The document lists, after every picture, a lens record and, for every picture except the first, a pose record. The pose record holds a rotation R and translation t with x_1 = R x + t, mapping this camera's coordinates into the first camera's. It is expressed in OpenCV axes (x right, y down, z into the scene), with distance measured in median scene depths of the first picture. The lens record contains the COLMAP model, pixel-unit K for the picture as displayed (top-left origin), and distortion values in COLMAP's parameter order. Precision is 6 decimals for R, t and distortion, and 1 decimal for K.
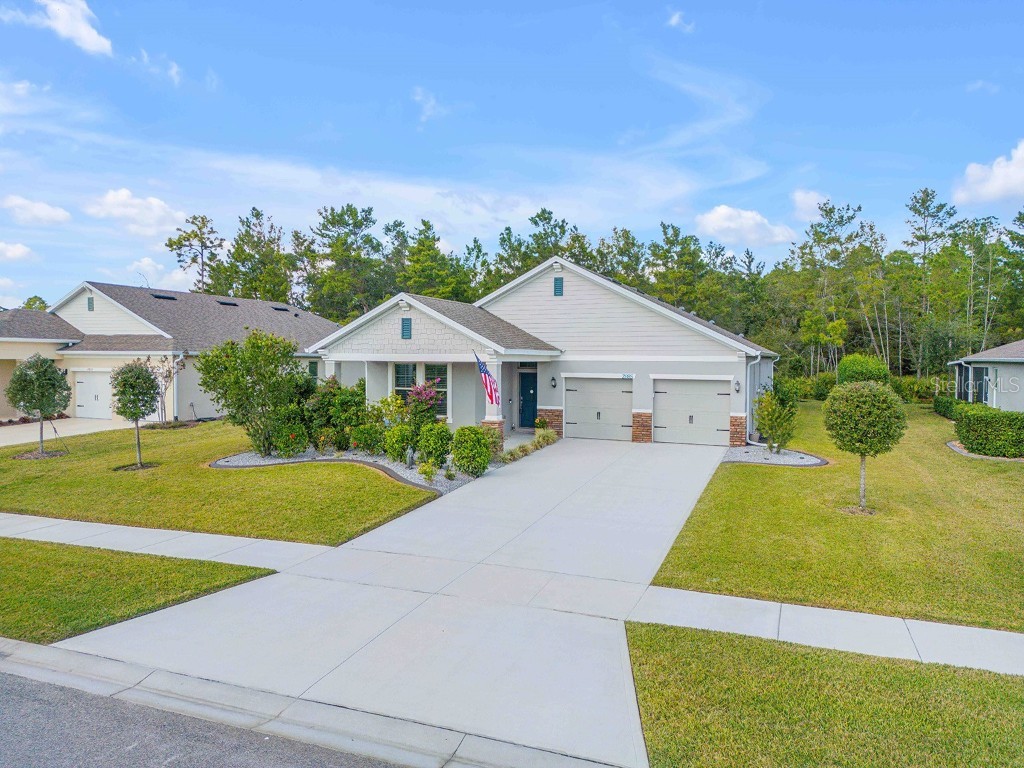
lens RADIAL K [[721.5, 0, 512.0], [0, 721.5, 384.0], [0, 0, 1]] dist [0.075870, -0.073917]
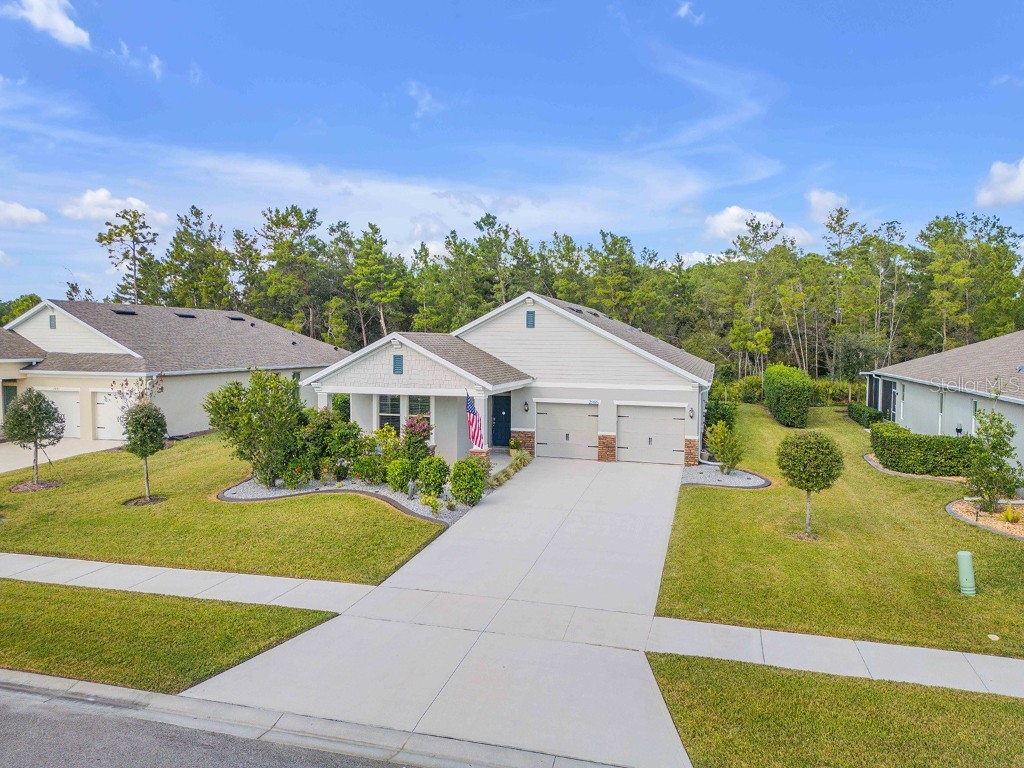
lens RADIAL K [[721.5, 0, 512.0], [0, 721.5, 384.0], [0, 0, 1]] dist [0.075870, -0.073917]
pose [[0.994649, -0.005651, 0.103154, -0.077433], [0.003132, 0.999693, 0.024571, -0.065013], [-0.103261, -0.024116, 0.994362, -0.084186]]
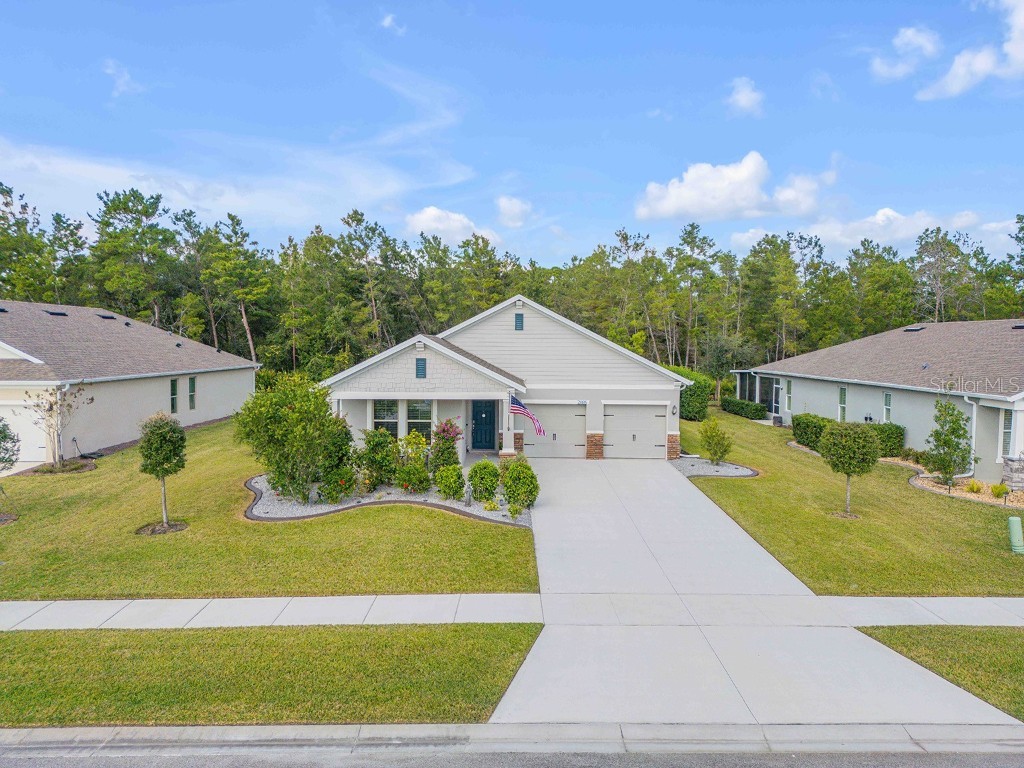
lens RADIAL K [[721.5, 0, 512.0], [0, 721.5, 384.0], [0, 0, 1]] dist [0.075870, -0.073917]
pose [[0.923809, -0.022465, 0.382194, -0.373016], [0.013414, 0.999563, 0.026329, -0.070176], [-0.382619, -0.019196, 0.923707, -0.012552]]
